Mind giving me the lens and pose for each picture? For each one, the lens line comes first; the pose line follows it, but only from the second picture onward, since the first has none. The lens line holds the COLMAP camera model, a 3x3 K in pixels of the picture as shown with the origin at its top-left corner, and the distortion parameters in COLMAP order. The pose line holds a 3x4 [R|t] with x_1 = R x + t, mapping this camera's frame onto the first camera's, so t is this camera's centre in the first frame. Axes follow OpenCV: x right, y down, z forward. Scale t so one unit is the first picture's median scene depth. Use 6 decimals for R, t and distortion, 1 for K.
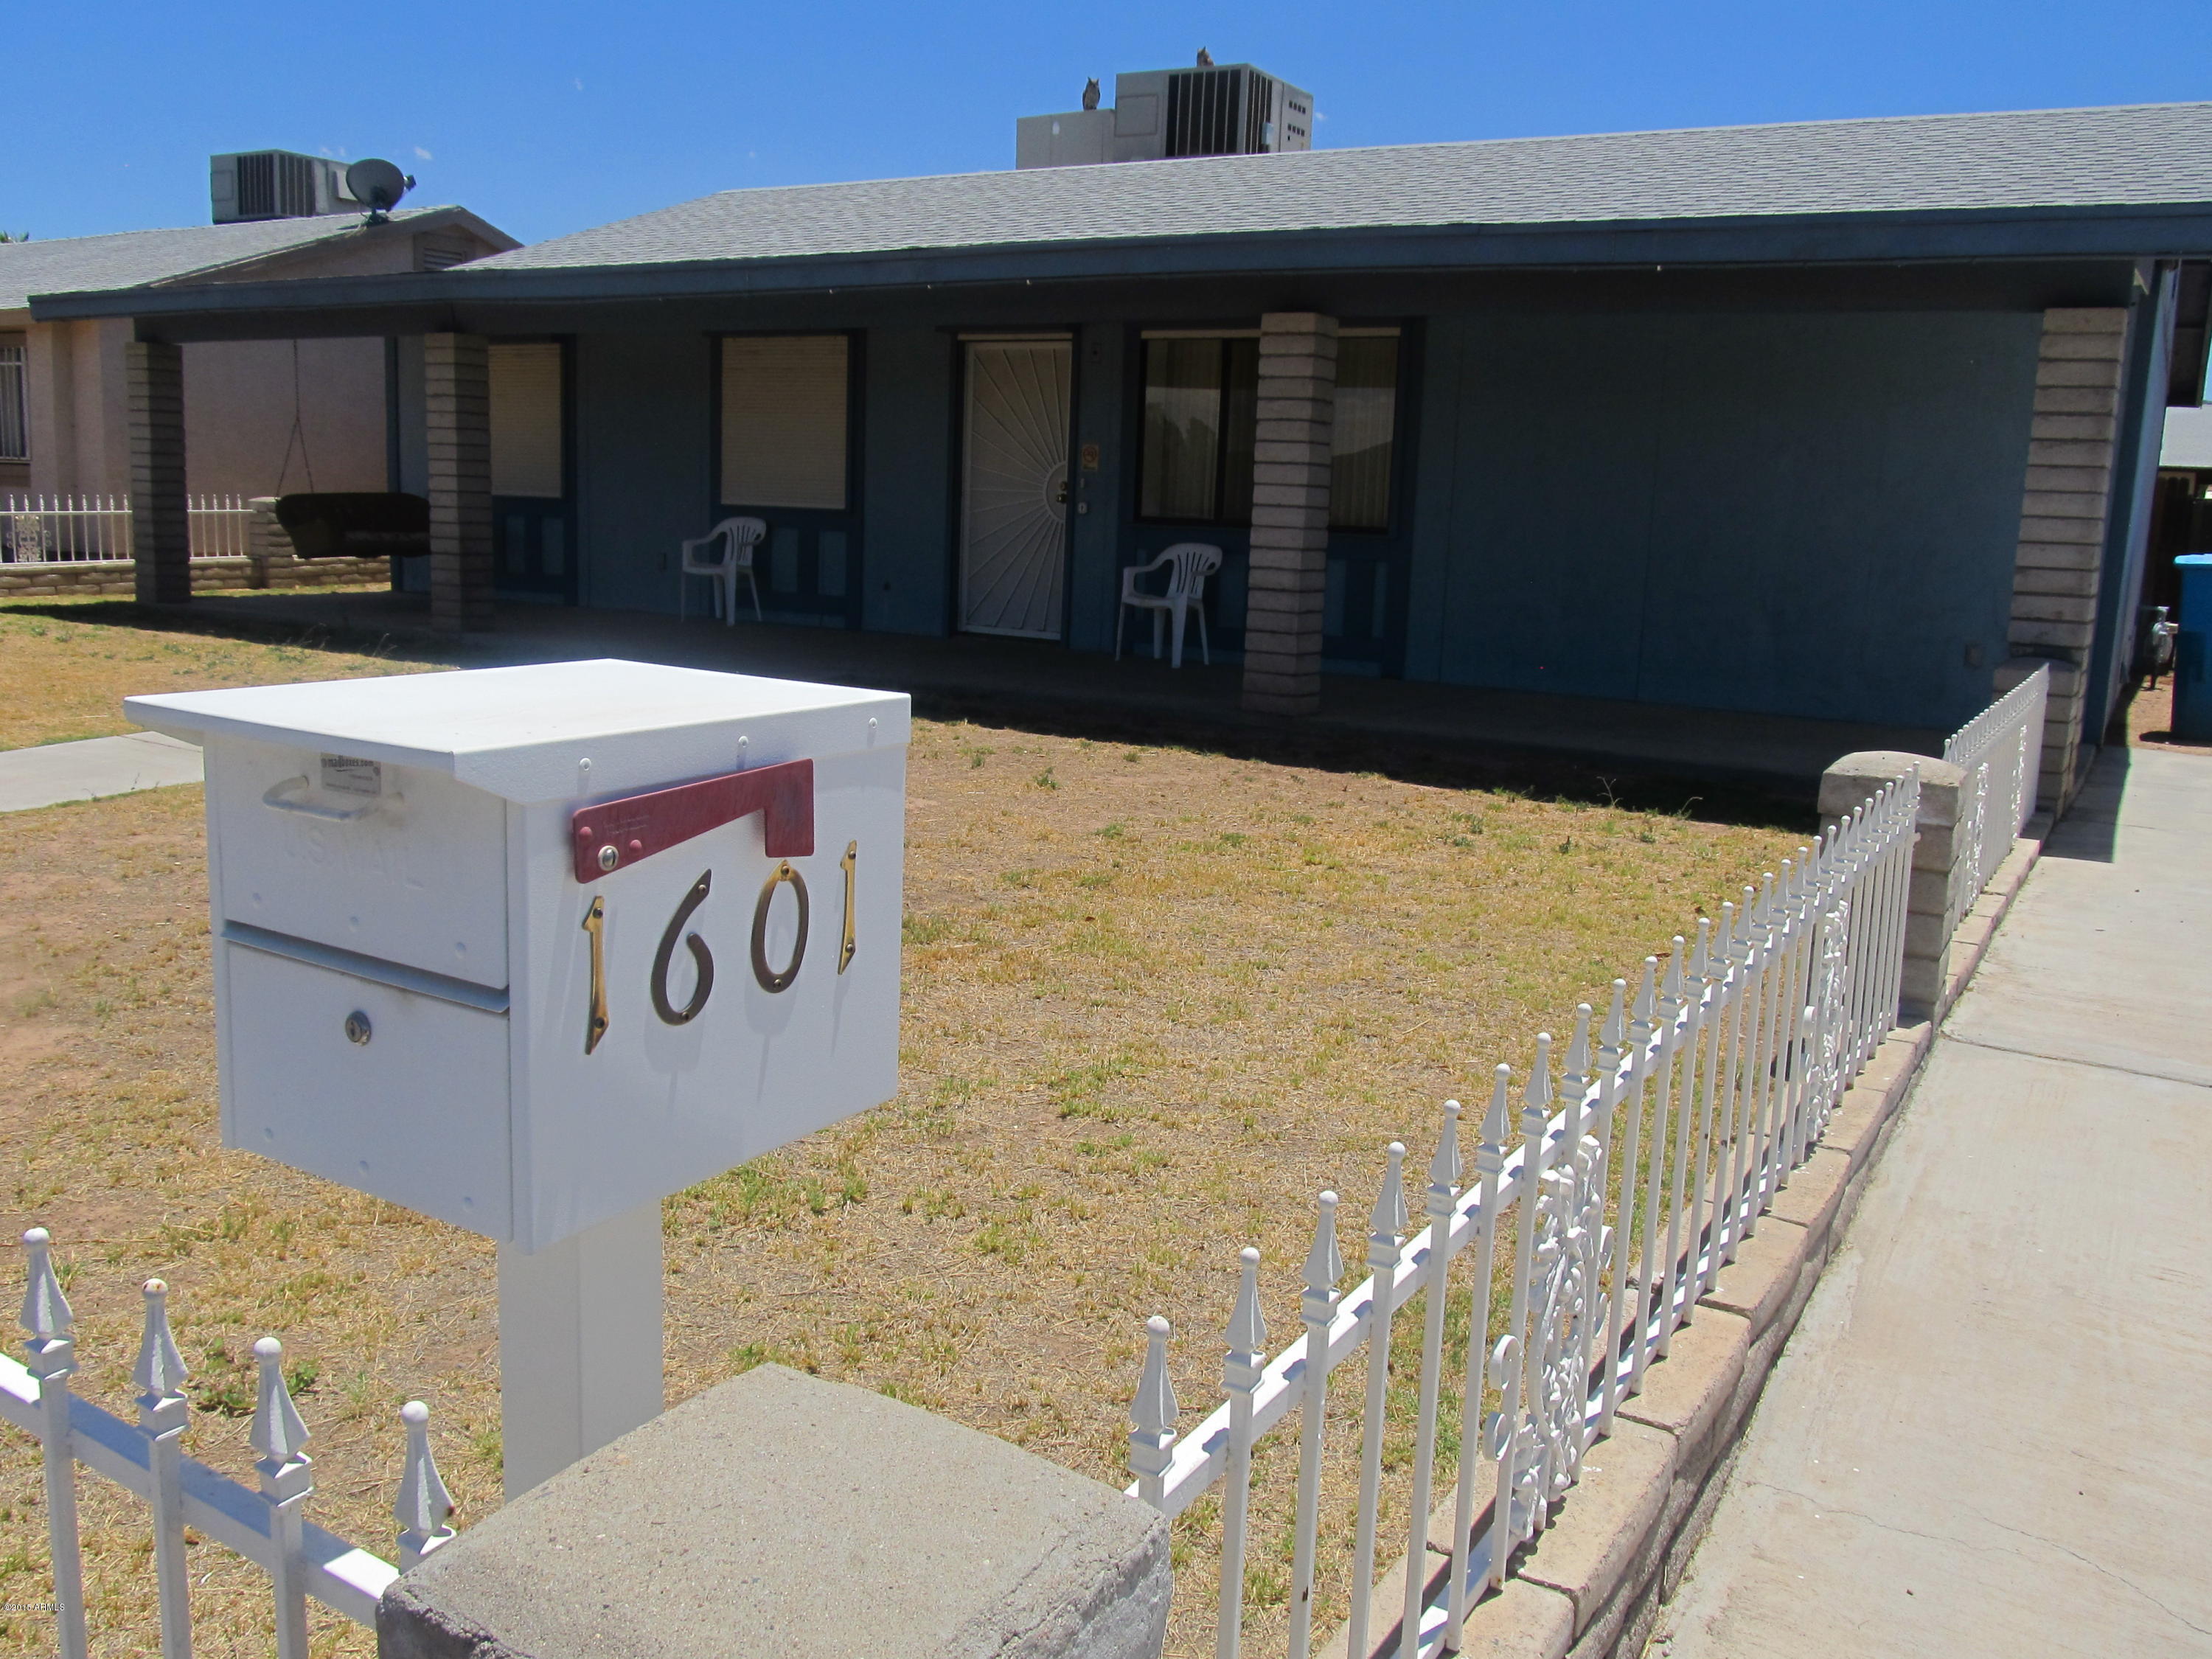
lens RADIAL K [[1818.1, 0, 1106.5], [0, 1818.1, 820.0], [0, 0, 1]] dist [-0.076195, 0.049534]
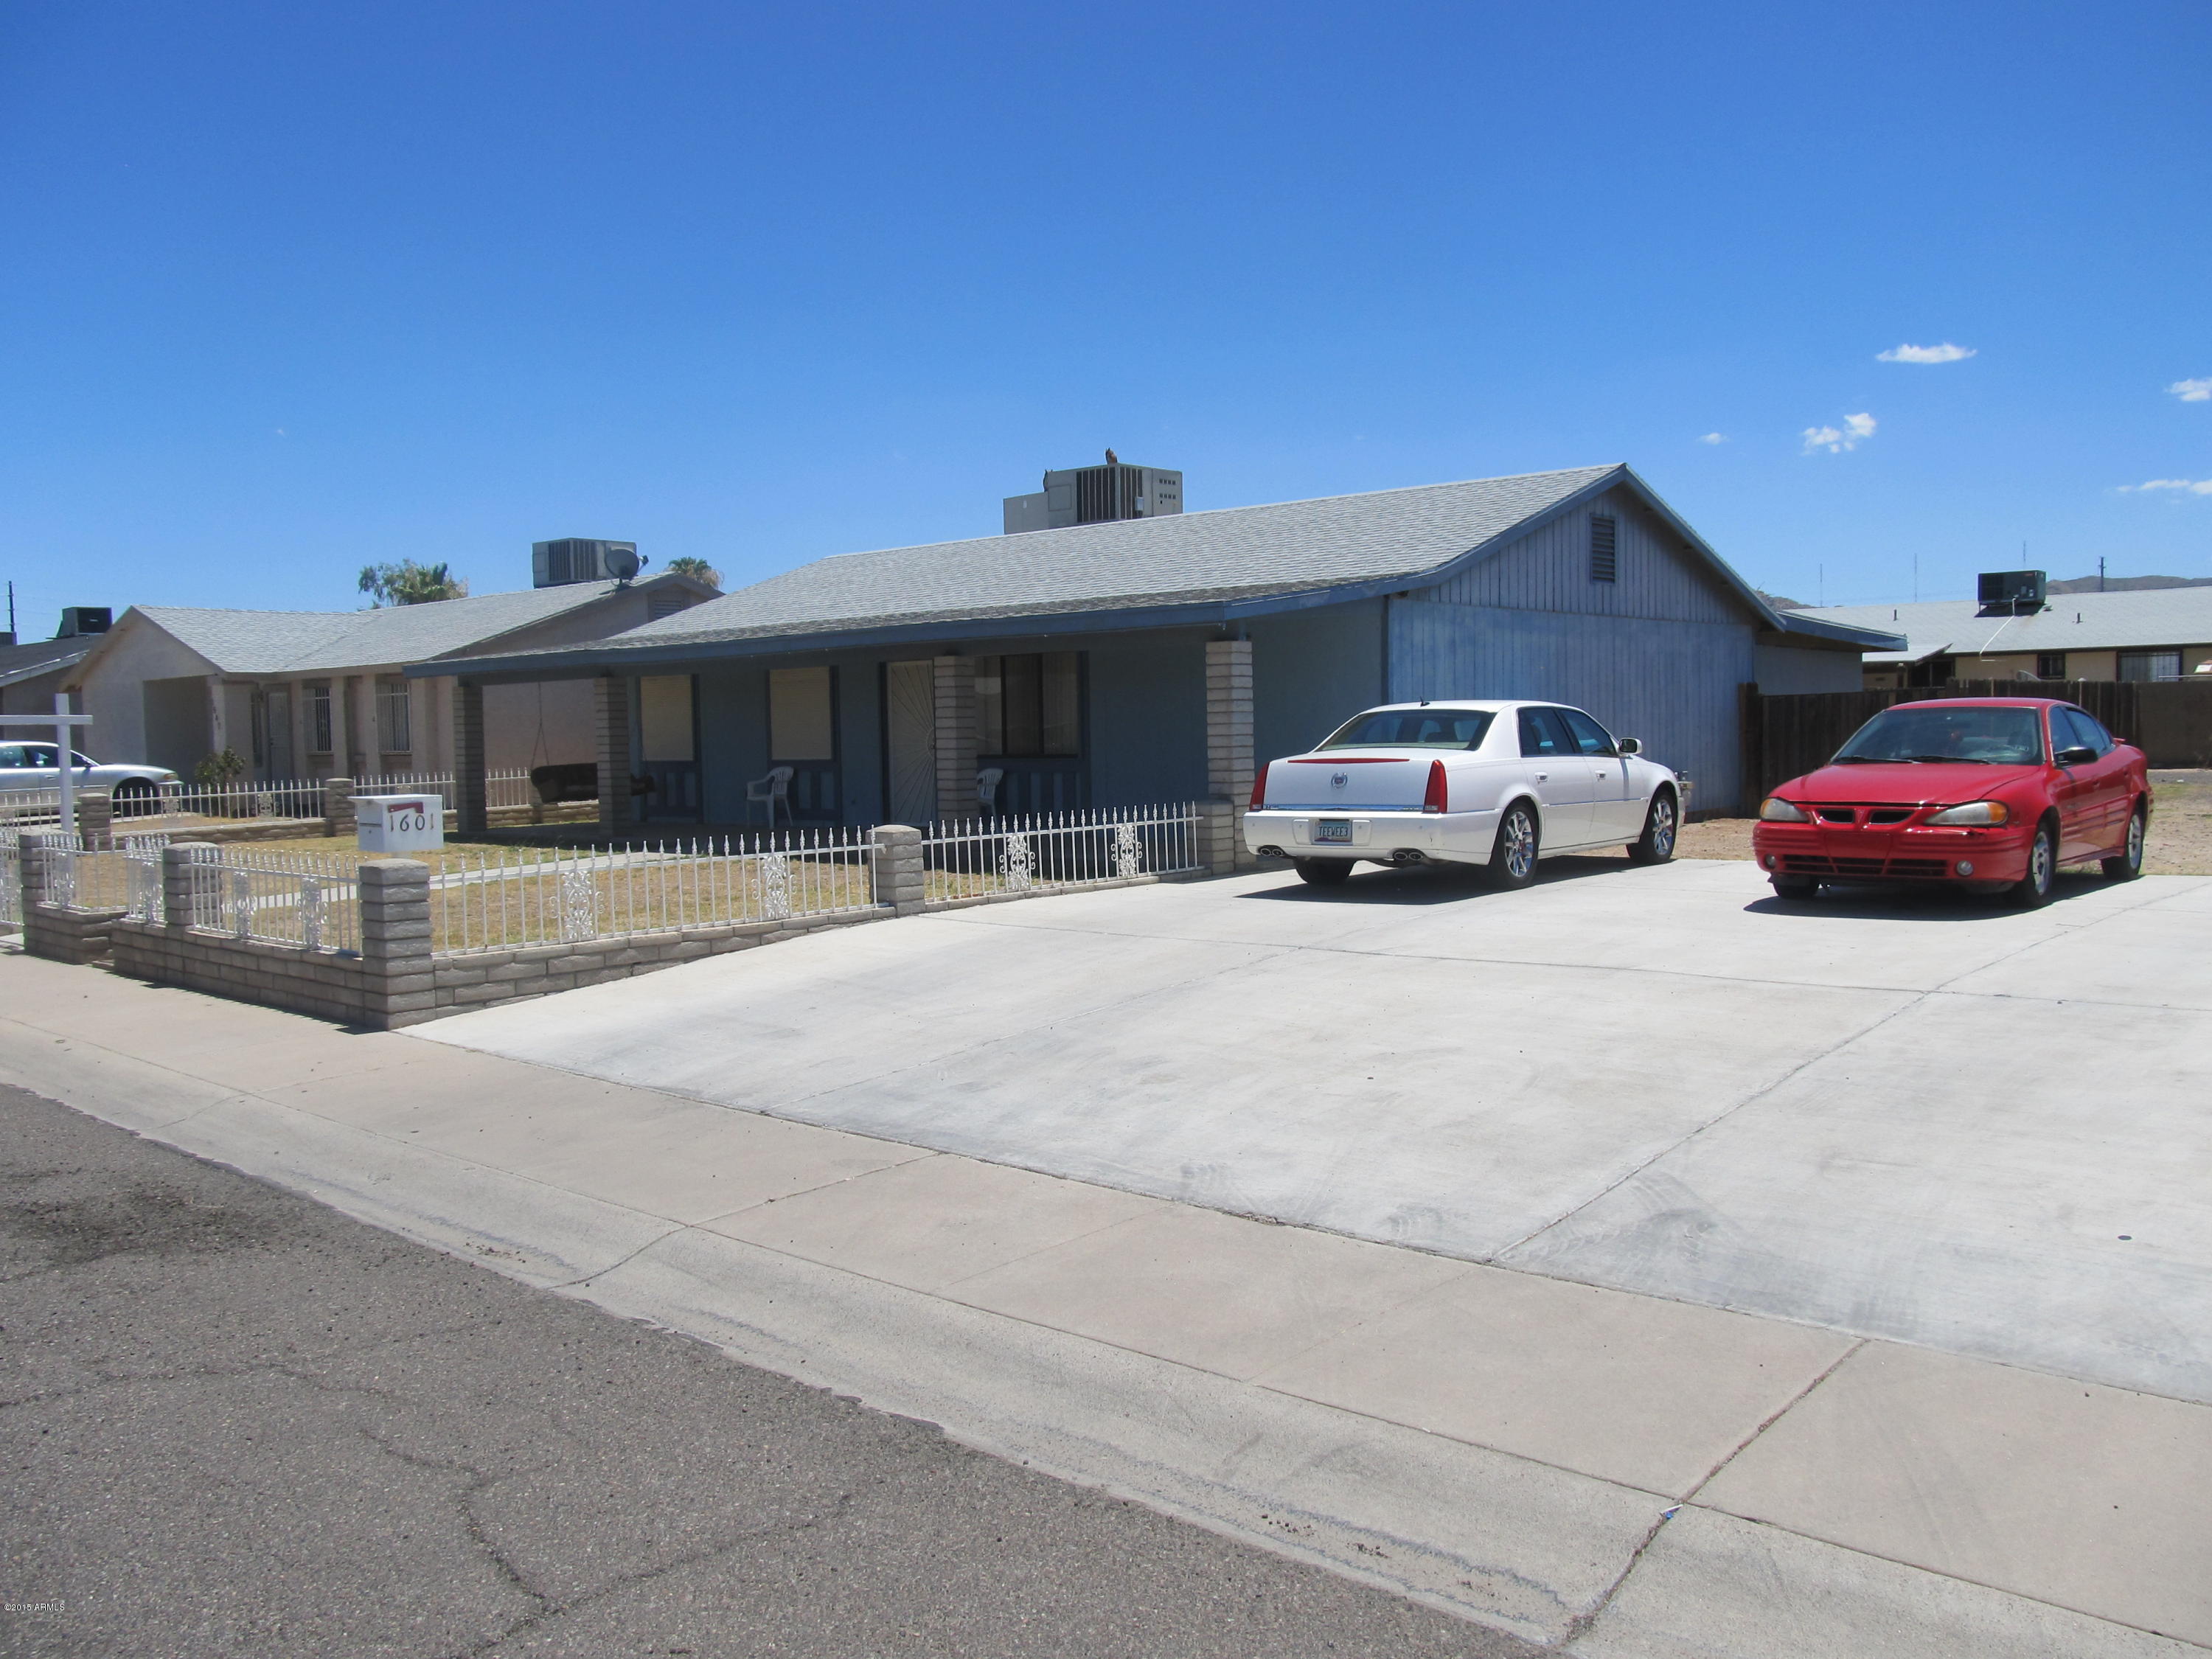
lens RADIAL K [[1729.6, 0, 1106.1], [0, 1729.6, 827.6], [0, 0, 1]] dist [-0.037912, -0.003054]
pose [[0.983737, -0.049565, -0.172642, 0.384082], [0.028393, 0.991999, -0.123010, 0.102436], [0.177358, 0.116108, 0.977273, -0.553854]]
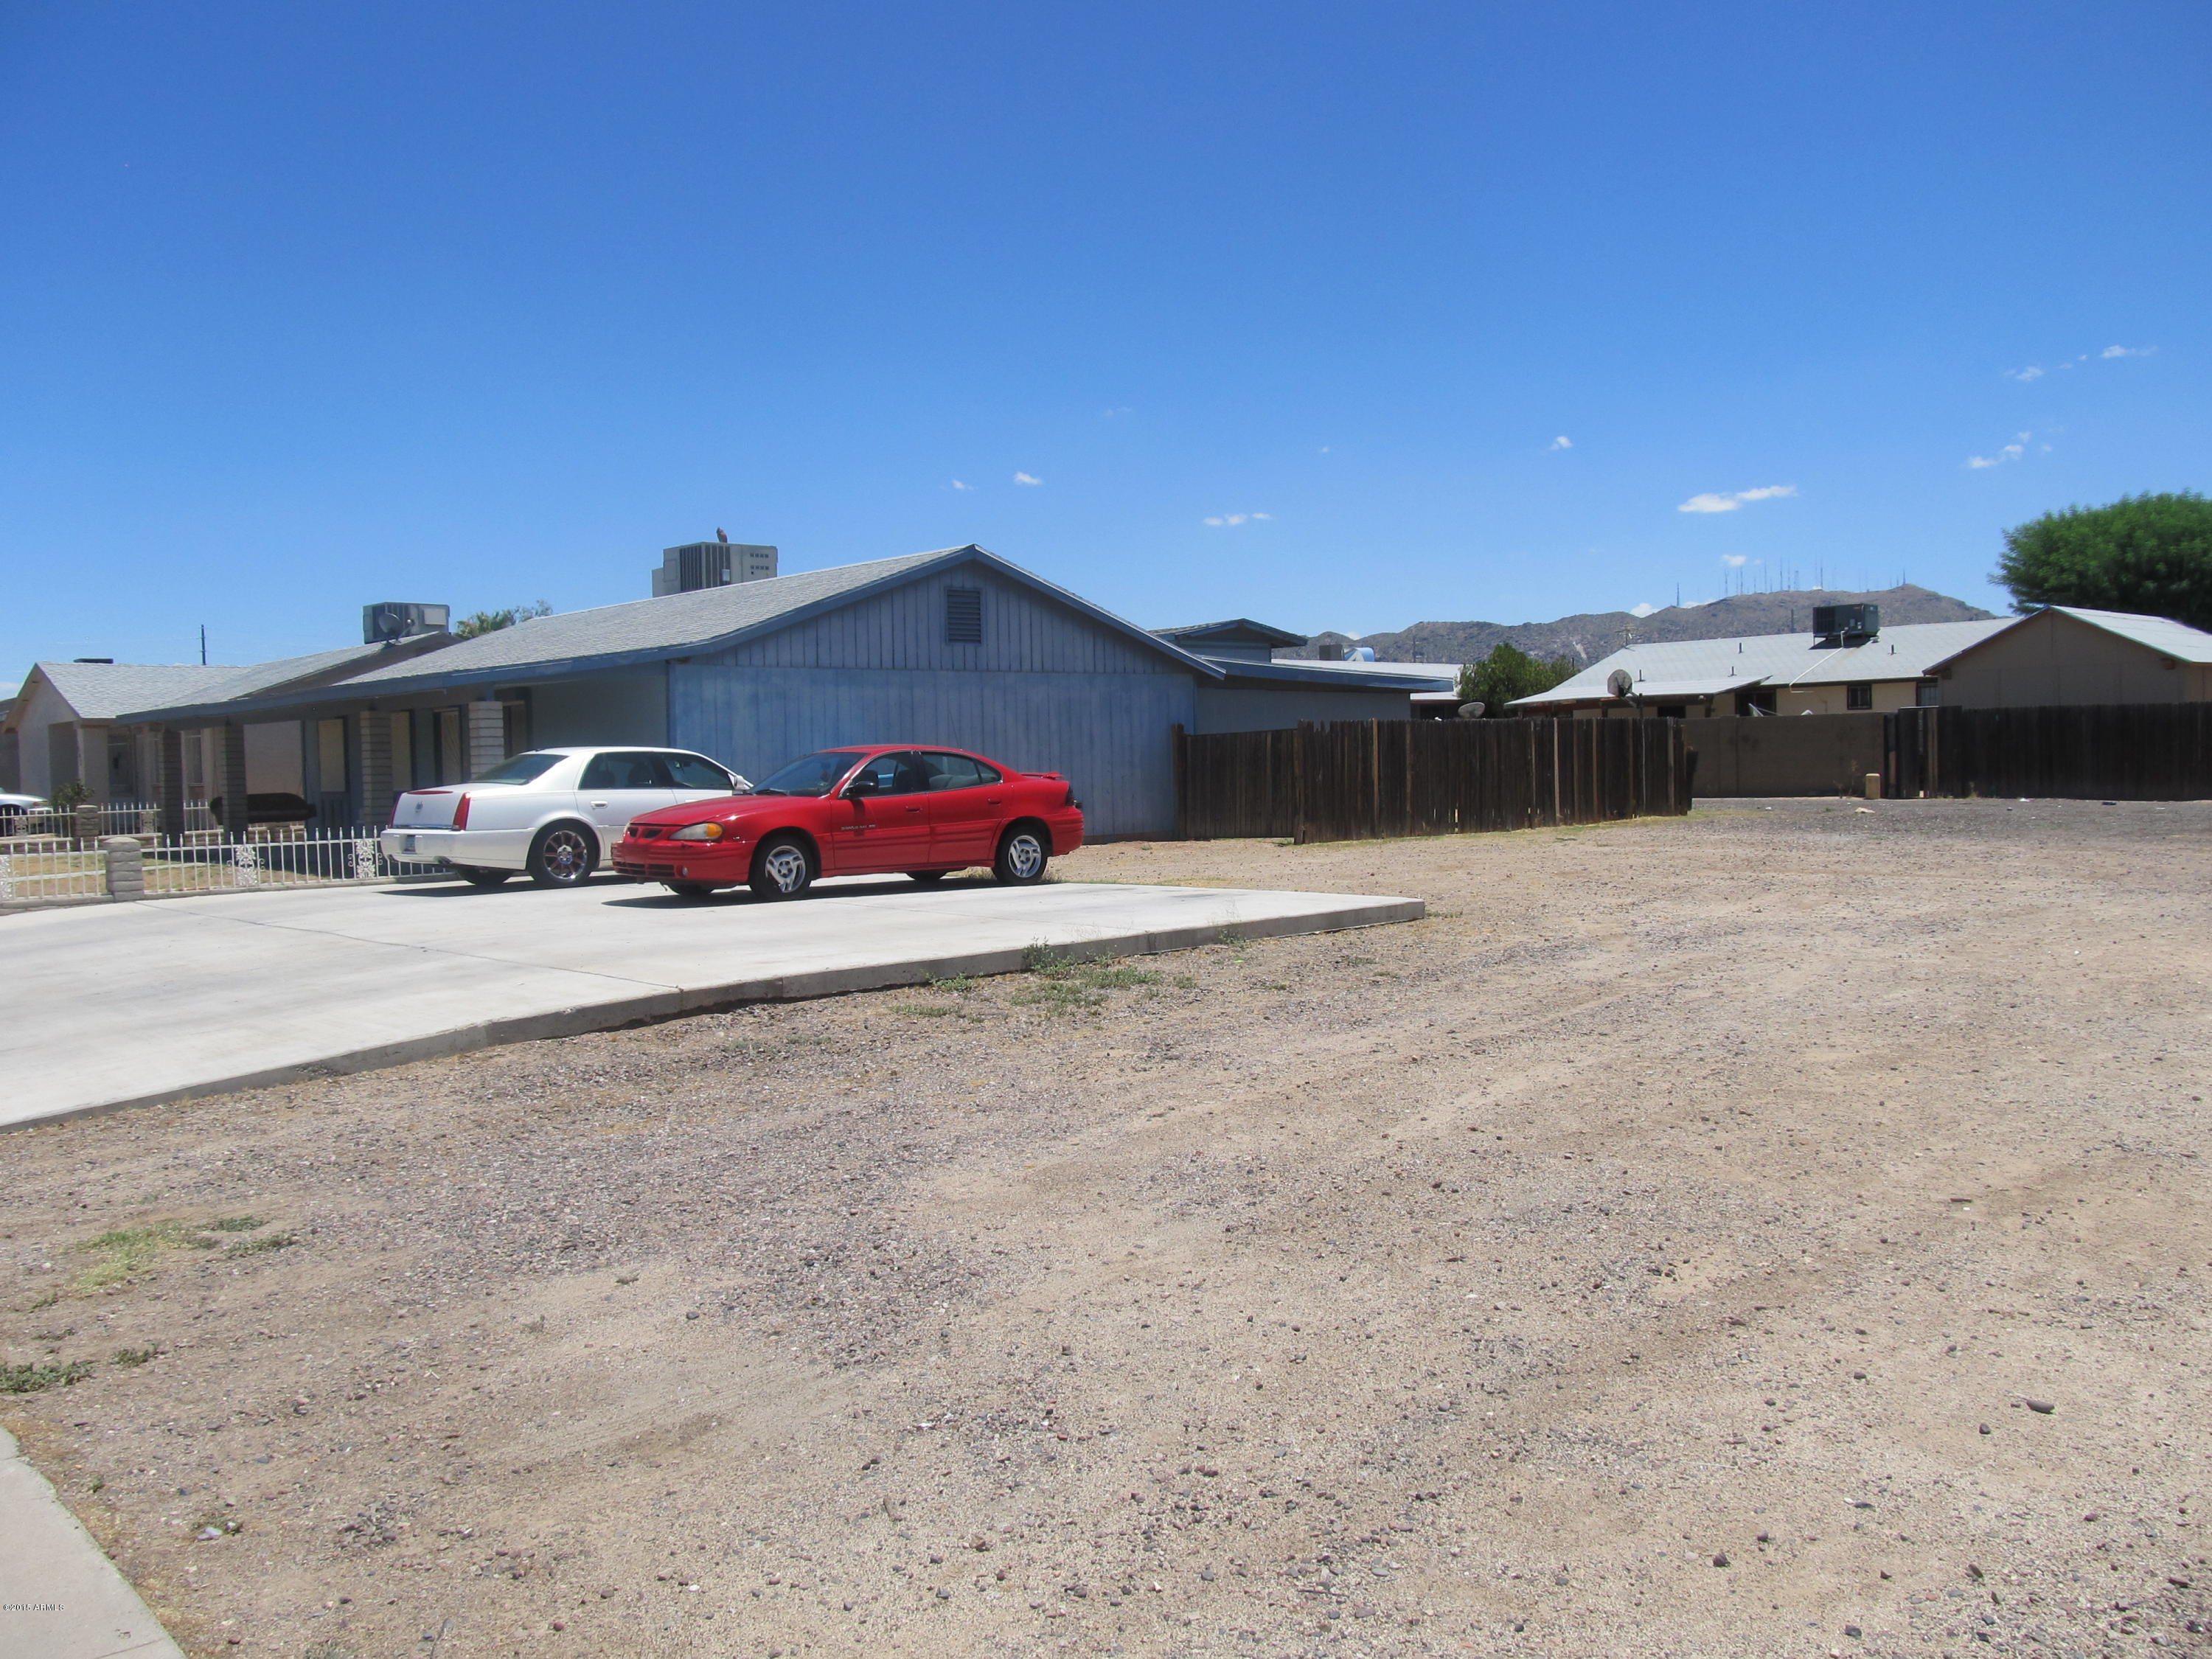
lens RADIAL K [[1729.6, 0, 1106.1], [0, 1729.6, 827.6], [0, 0, 1]] dist [-0.037912, -0.003054]
pose [[0.947573, -0.046479, -0.316140, 1.279538], [0.002067, 0.990235, -0.139389, 0.162416], [0.319532, 0.131428, 0.938417, -0.658814]]
